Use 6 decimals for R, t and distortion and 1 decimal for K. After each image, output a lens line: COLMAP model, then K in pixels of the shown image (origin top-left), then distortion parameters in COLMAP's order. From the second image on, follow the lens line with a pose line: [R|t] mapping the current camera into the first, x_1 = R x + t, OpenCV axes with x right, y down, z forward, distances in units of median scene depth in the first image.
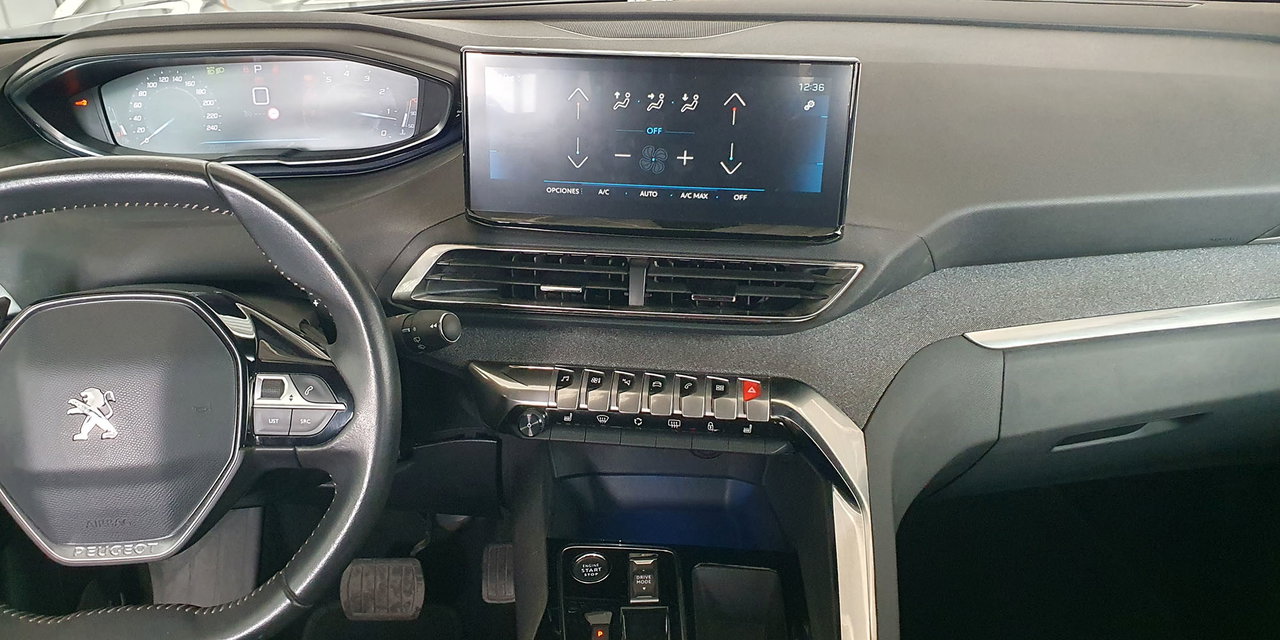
lens RADIAL K [[1077.0, 0, 603.6], [0, 1077.0, 318.9], [0, 0, 1]] dist [0.036114, -0.007413]
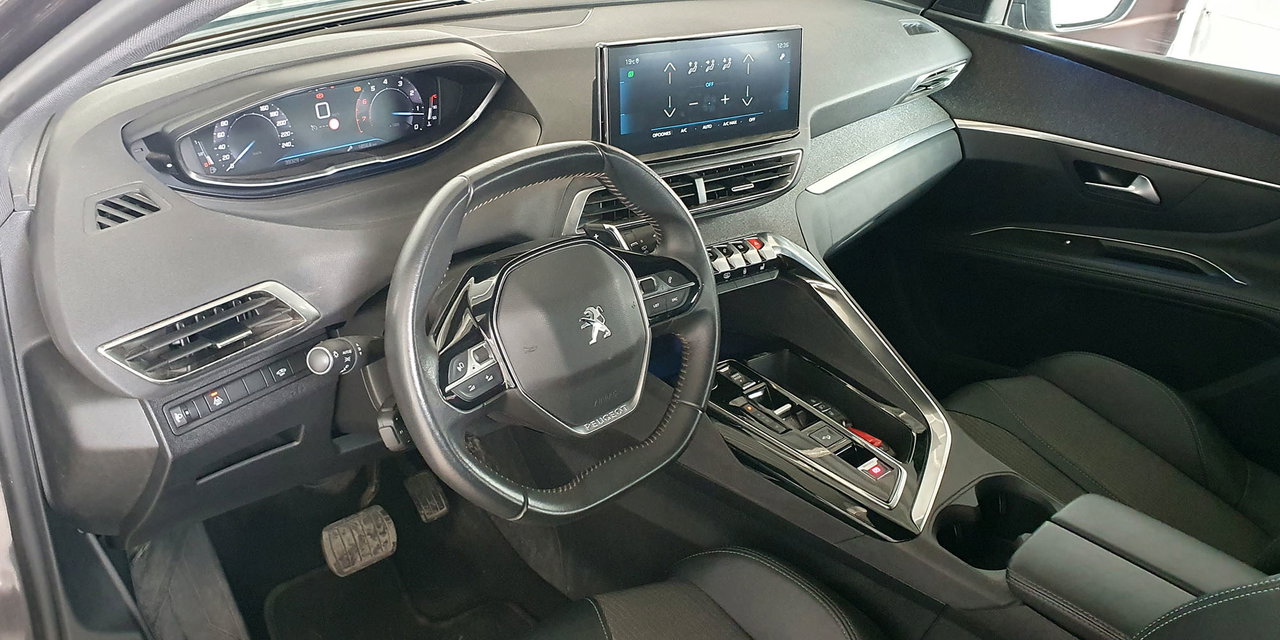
lens RADIAL K [[1071.3, 0, 612.6], [0, 1071.3, 313.9], [0, 0, 1]] dist [0.127578, -0.238380]
pose [[0.738582, -0.259437, 0.622246, -1.023620], [0.245130, 0.963159, 0.110617, -0.058351], [-0.628020, 0.070831, 0.774967, -0.084769]]
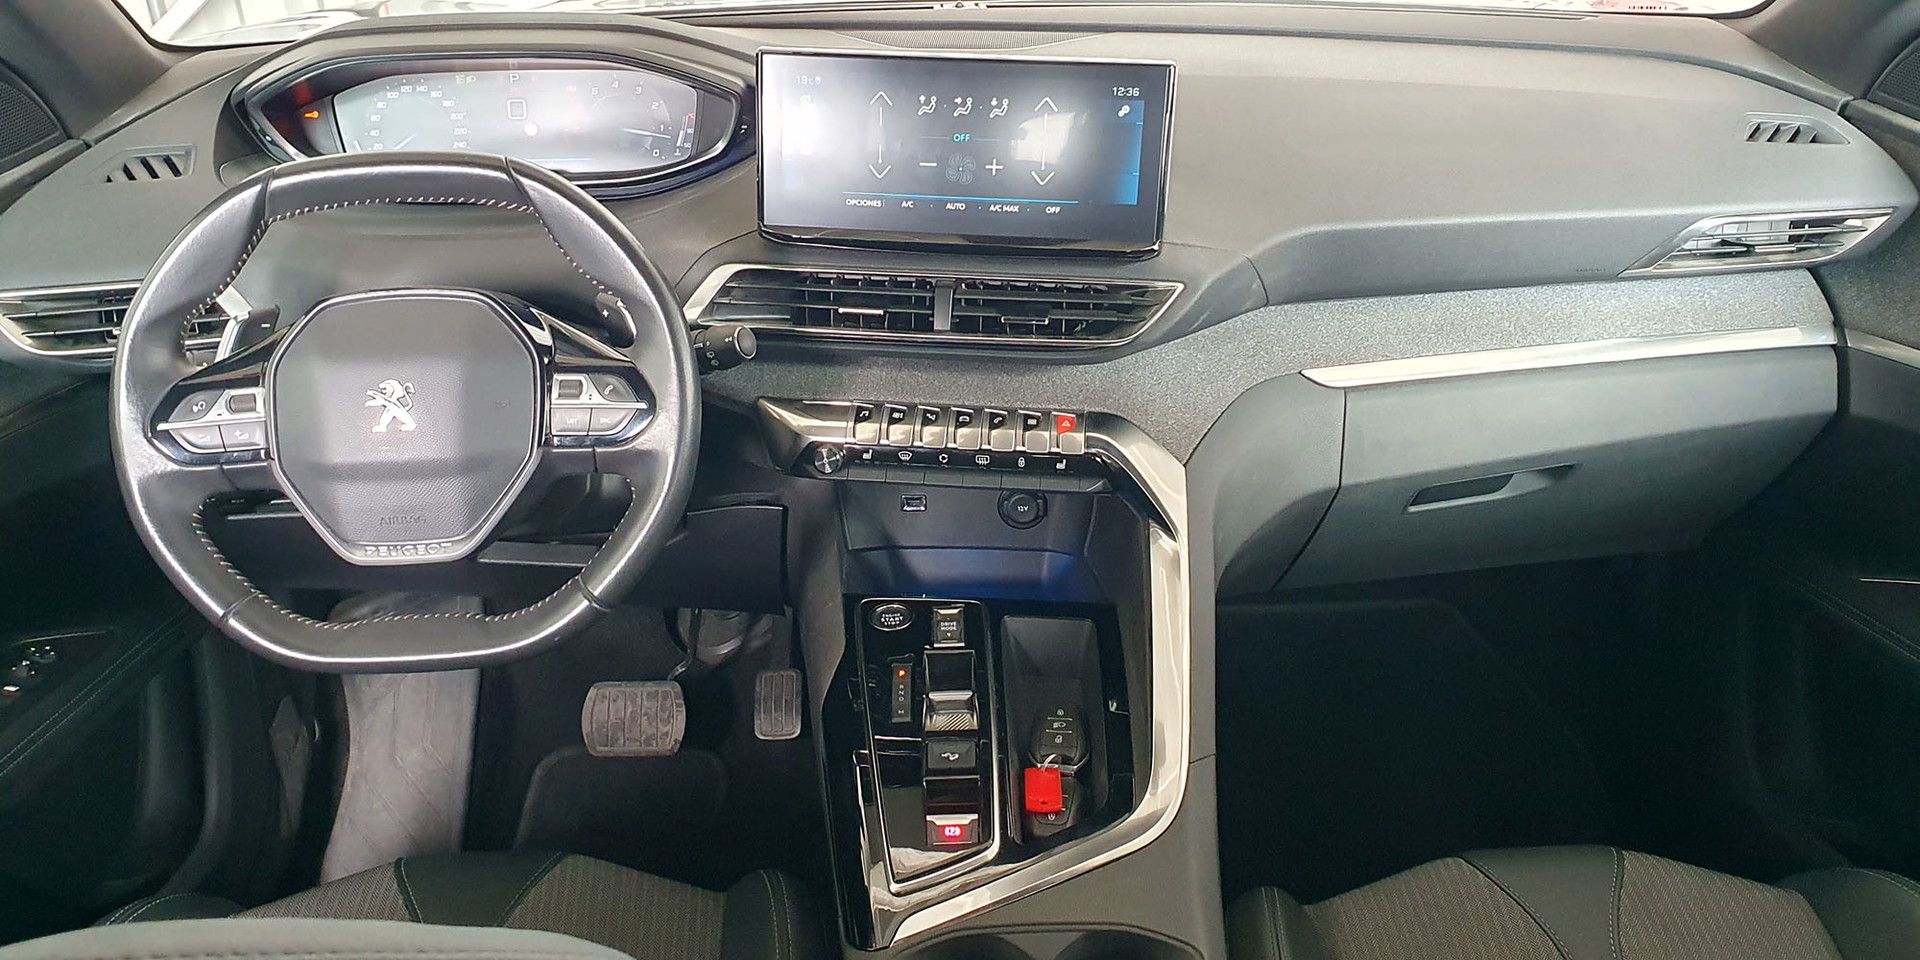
lens RADIAL K [[1606.9, 0, 918.9], [0, 1606.9, 470.8], [0, 0, 1]] dist [0.127578, -0.238380]
pose [[0.999894, 0.004171, 0.013940, -0.008209], [-0.003883, 0.999780, -0.020596, 0.135495], [-0.014023, 0.020540, 0.999691, -0.378425]]
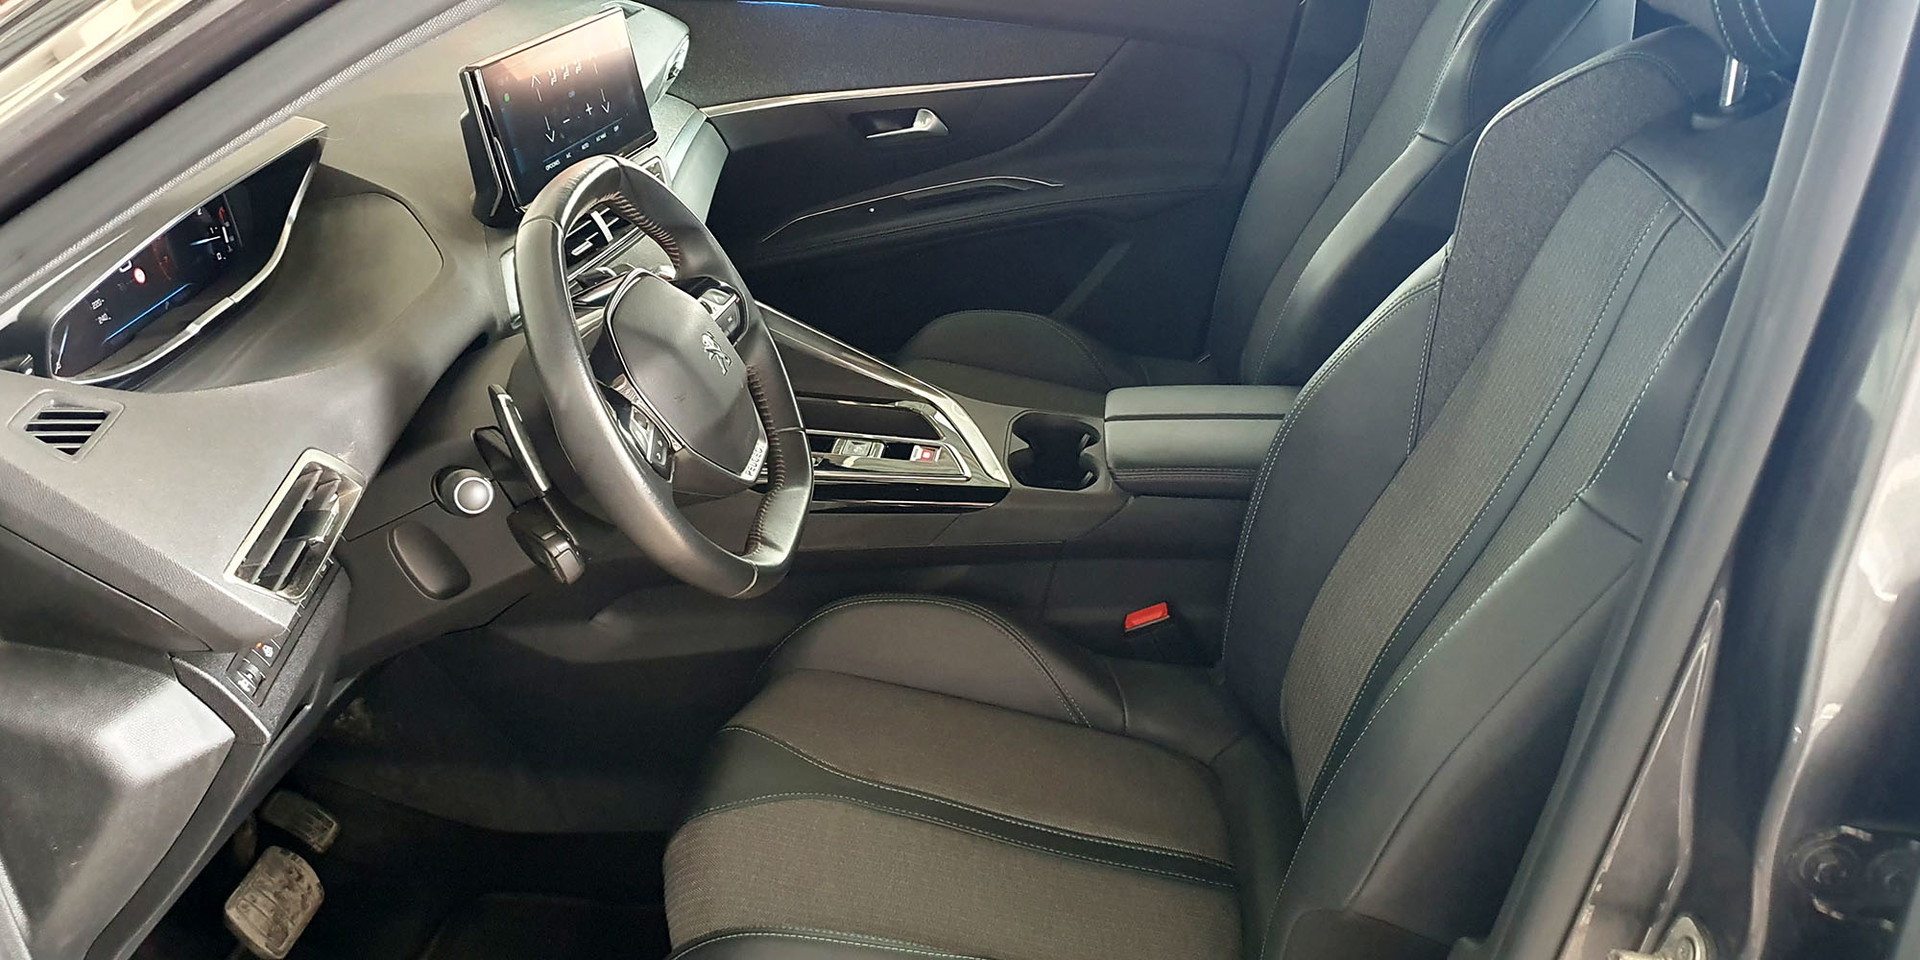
lens RADIAL K [[1606.9, 0, 918.9], [0, 1606.9, 470.8], [0, 0, 1]] dist [0.127578, -0.238380]
pose [[0.137214, -0.429938, 0.892371, -1.612887], [0.497094, 0.809123, 0.313395, -0.195589], [-0.856779, 0.400590, 0.324743, 0.210289]]
